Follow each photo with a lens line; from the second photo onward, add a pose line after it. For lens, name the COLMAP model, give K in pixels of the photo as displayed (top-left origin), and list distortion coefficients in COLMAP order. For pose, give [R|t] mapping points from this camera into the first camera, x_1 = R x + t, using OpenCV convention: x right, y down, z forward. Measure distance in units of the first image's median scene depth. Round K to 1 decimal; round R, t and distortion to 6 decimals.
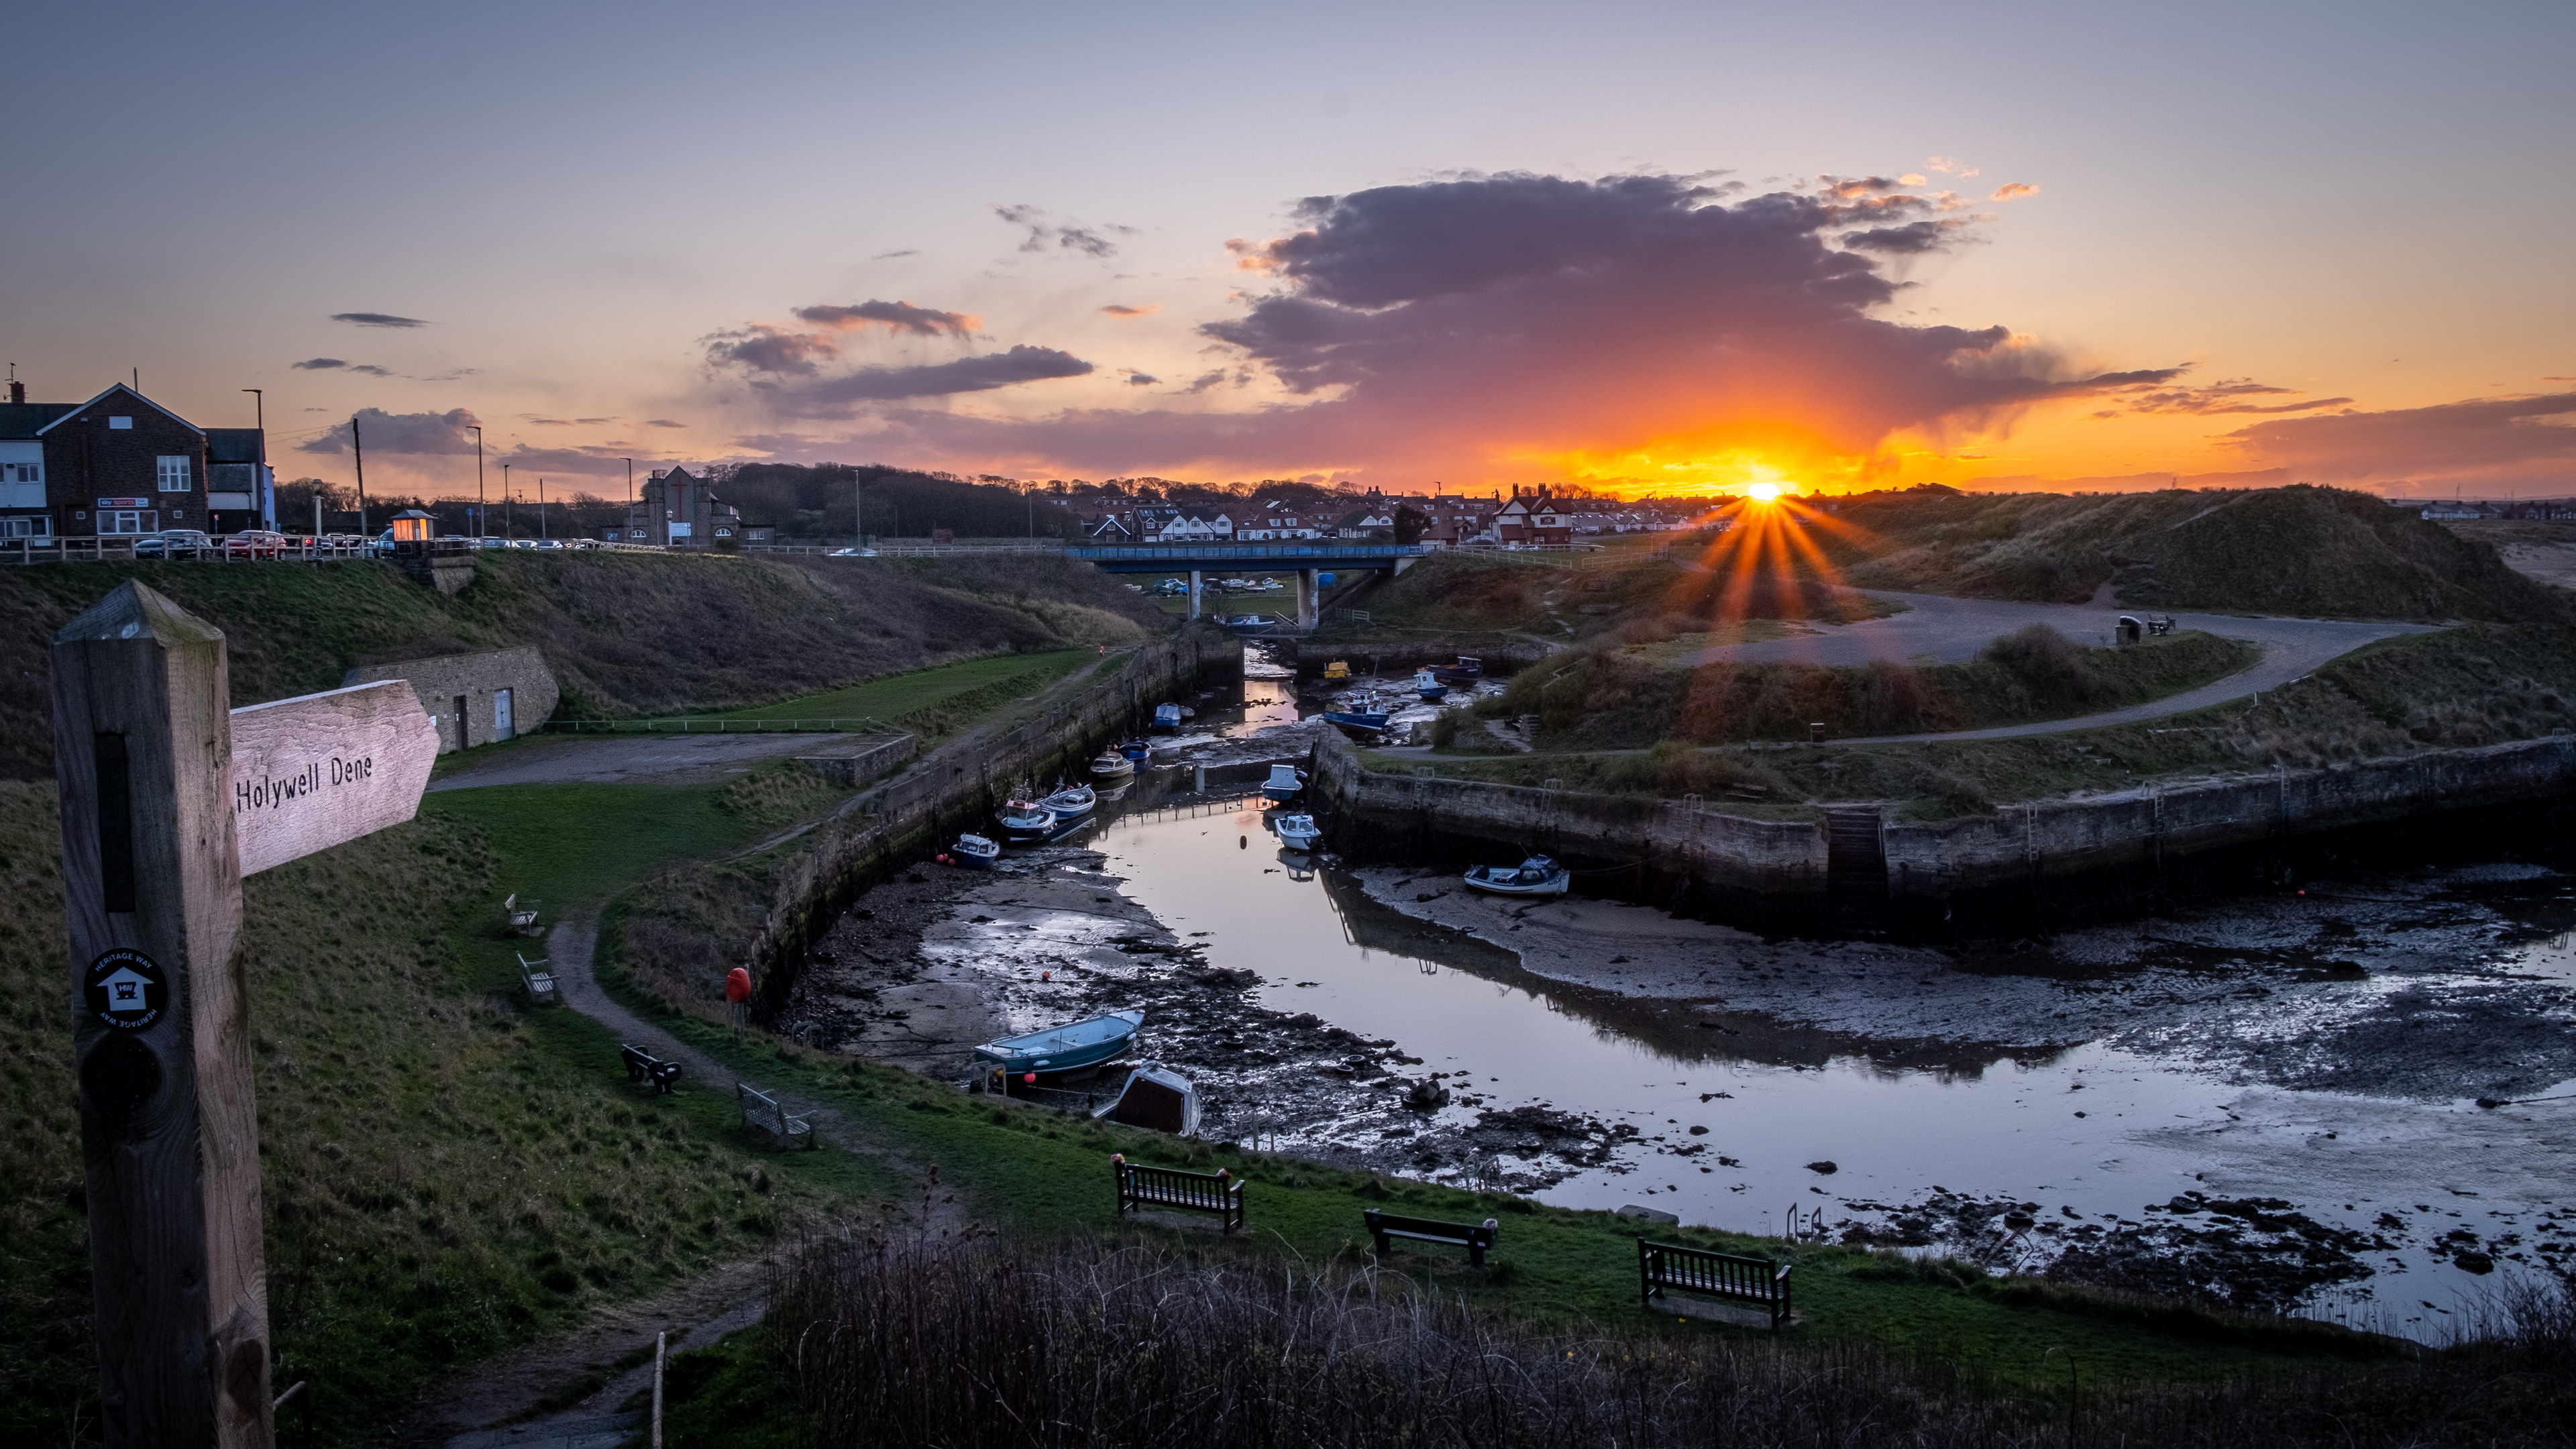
lens RADIAL K [[1986.6, 0, 1289.6], [0, 1986.6, 718.2], [0, 0, 1]] dist [-0.013276, -0.001695]
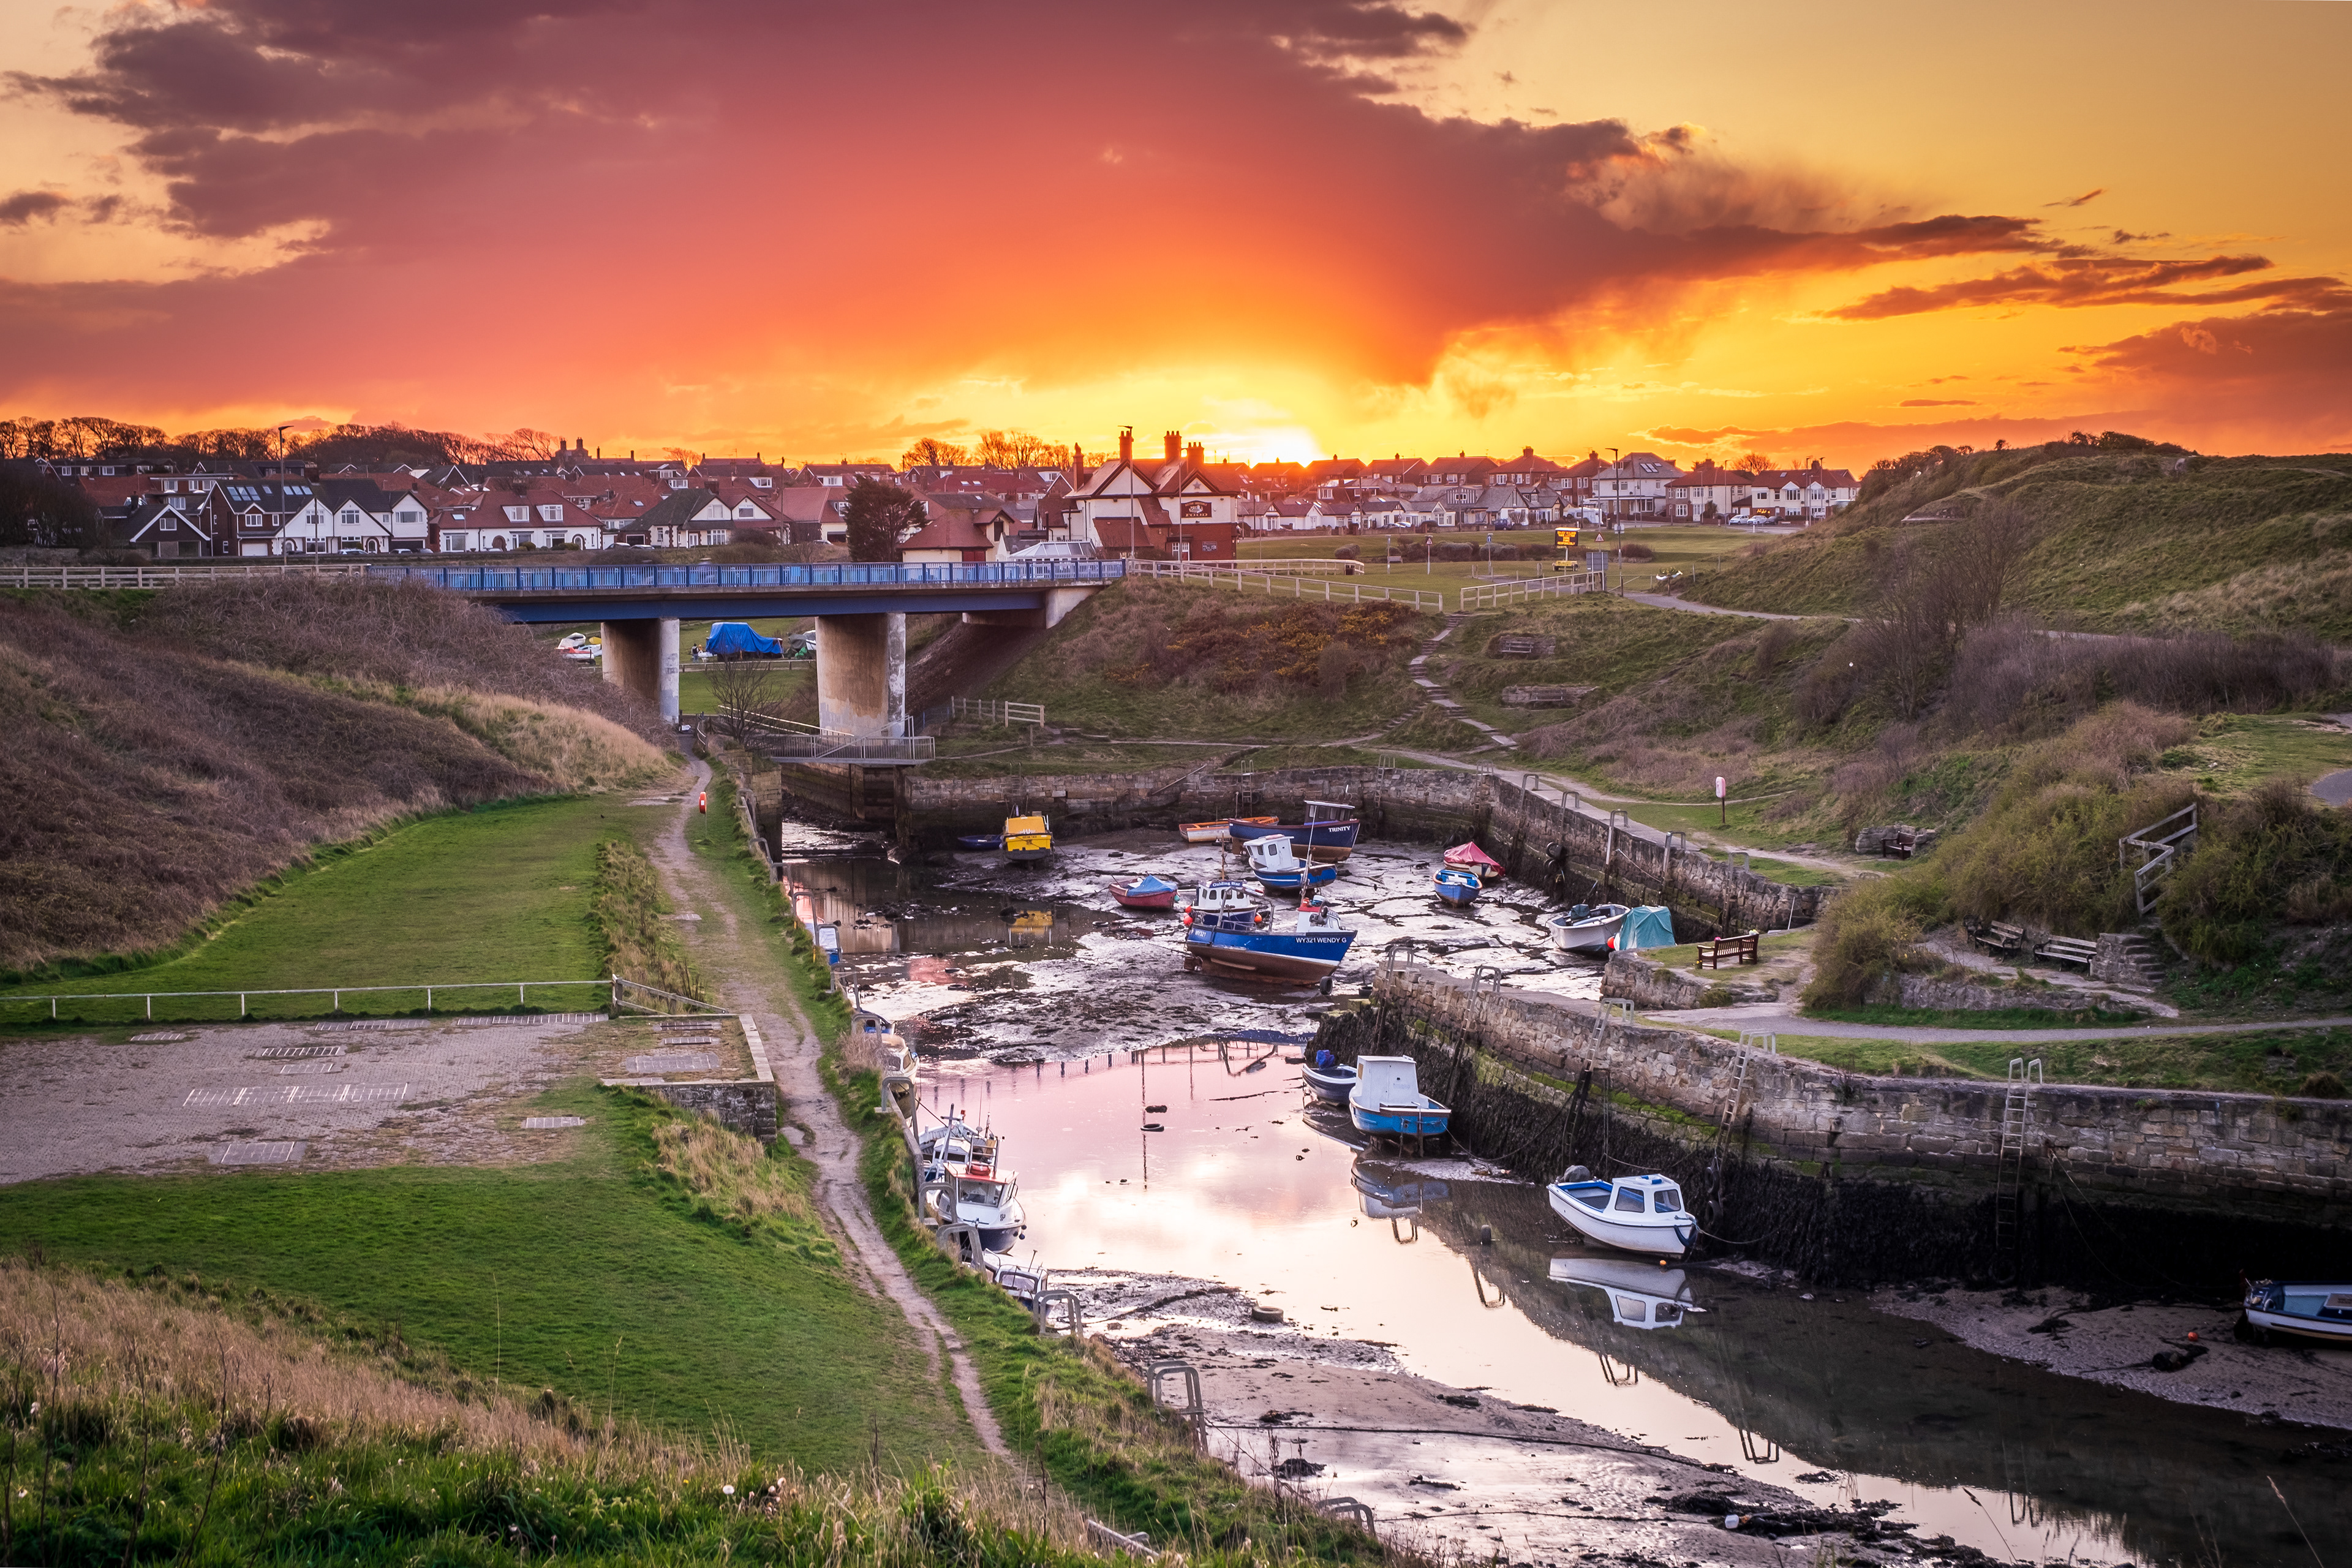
lens RADIAL K [[4094.9, 0, 1175.3], [0, 4094.9, 785.4], [0, 0, 1]] dist [0.019977, 0.000000]
pose [[0.974639, -0.014283, 0.223325, -0.140226], [0.021541, 0.999315, -0.030099, -0.005647], [-0.222742, 0.034146, 0.974279, 0.066625]]
